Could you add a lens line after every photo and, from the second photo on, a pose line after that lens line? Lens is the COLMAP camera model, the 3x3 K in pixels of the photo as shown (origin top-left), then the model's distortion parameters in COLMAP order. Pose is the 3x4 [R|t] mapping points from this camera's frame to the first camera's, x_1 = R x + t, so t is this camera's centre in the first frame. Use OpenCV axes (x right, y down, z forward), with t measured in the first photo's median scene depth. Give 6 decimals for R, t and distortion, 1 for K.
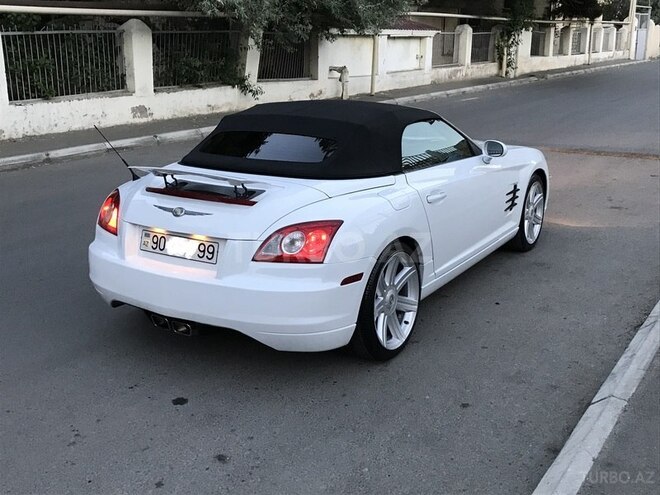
lens RADIAL K [[718.2, 0, 330.0], [0, 718.2, 247.5], [0, 0, 1]] dist [0.112814, -0.276674]
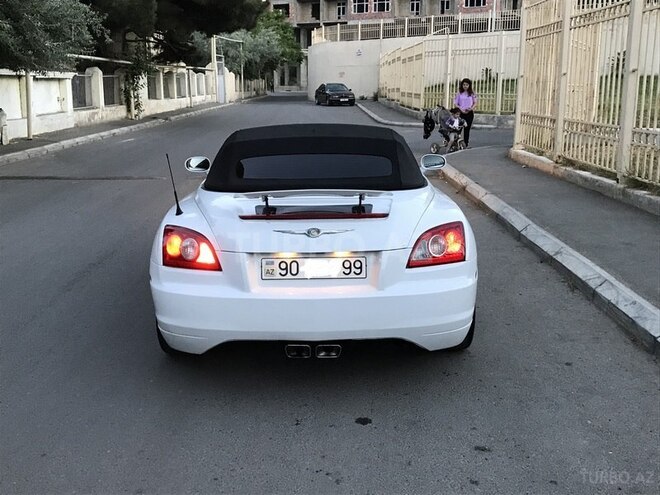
lens RADIAL K [[718.2, 0, 330.0], [0, 718.2, 247.5], [0, 0, 1]] dist [0.112814, -0.276674]
pose [[0.842425, -0.121711, 0.524887, -0.108560], [0.152846, 0.988117, -0.016188, -0.001575], [-0.516680, 0.093864, 0.851018, 0.025231]]
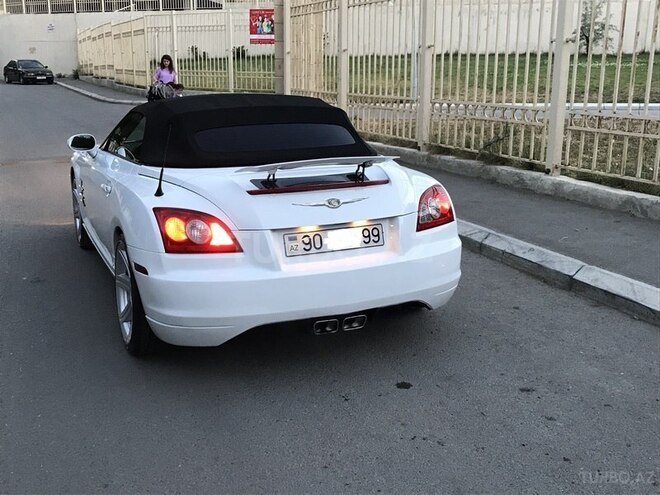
lens RADIAL K [[718.2, 0, 330.0], [0, 718.2, 247.5], [0, 0, 1]] dist [0.112814, -0.276674]
pose [[0.554037, -0.204324, 0.807028, -0.151537], [0.228696, 0.969472, 0.088448, -0.011904], [-0.800463, 0.135561, 0.583851, 0.071509]]
